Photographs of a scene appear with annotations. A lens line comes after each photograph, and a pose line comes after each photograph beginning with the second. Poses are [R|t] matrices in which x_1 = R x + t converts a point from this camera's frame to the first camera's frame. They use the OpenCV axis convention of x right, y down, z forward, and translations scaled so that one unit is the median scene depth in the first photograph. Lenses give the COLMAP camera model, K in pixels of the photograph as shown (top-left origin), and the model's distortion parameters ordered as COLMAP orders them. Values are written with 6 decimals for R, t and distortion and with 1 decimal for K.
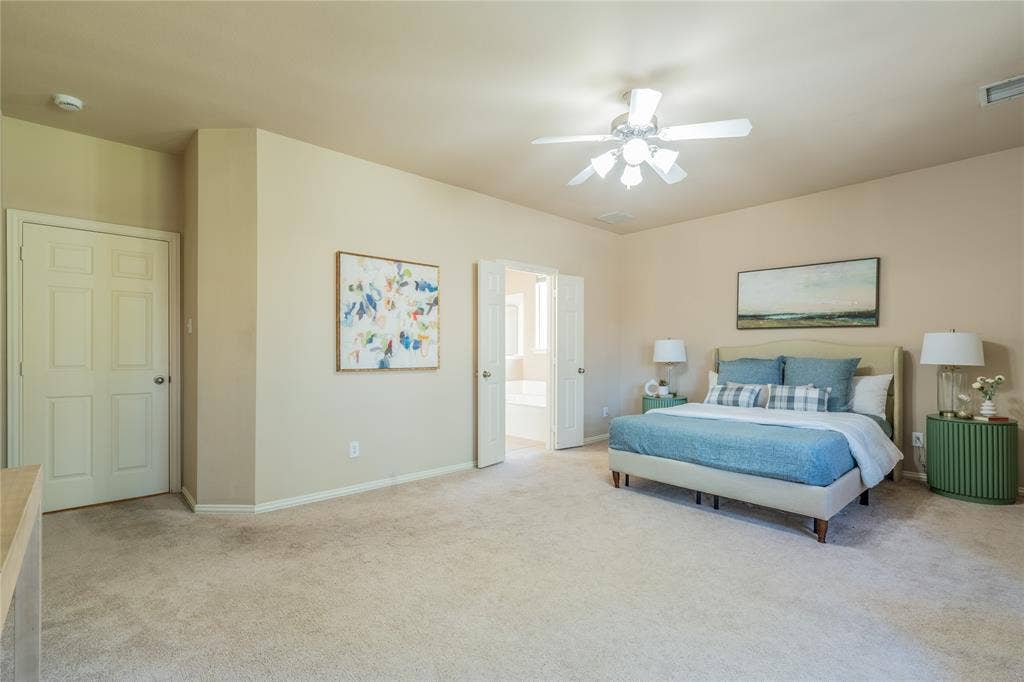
lens RADIAL K [[464.6, 0, 506.9], [0, 464.6, 345.0], [0, 0, 1]] dist [-0.002168, 0.000438]
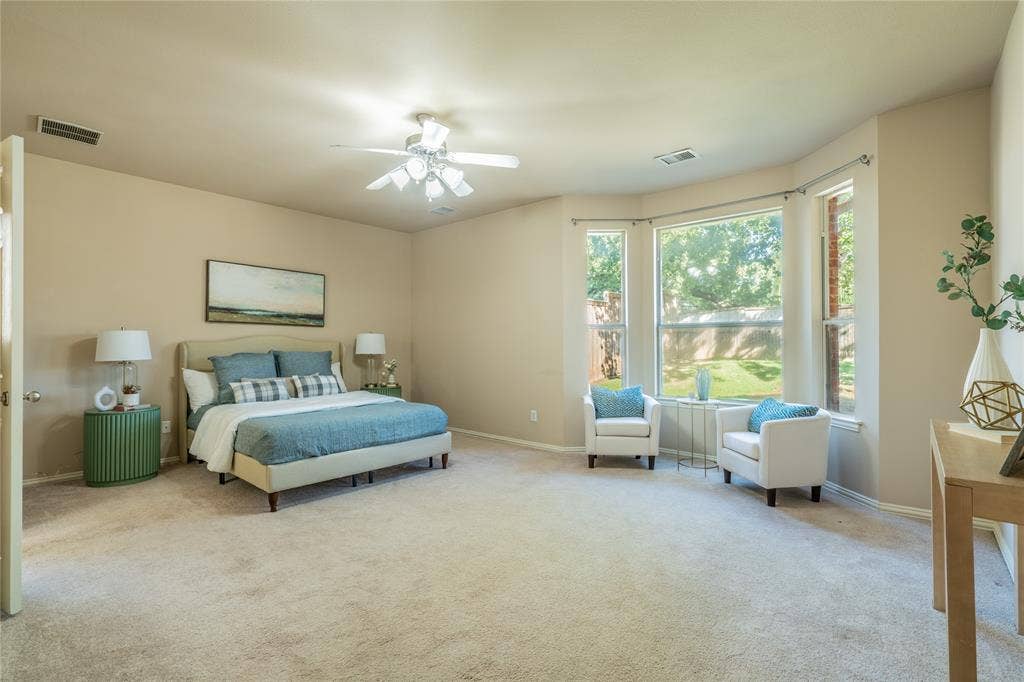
lens RADIAL K [[464.6, 0, 510.5], [0, 464.6, 334.2], [0, 0, 1]] dist [-0.002168, 0.000438]
pose [[-0.112186, 0.027834, 0.993297, -0.565656], [-0.009708, 0.999529, -0.029105, 0.013513], [-0.993640, -0.012908, -0.111863, 0.613561]]
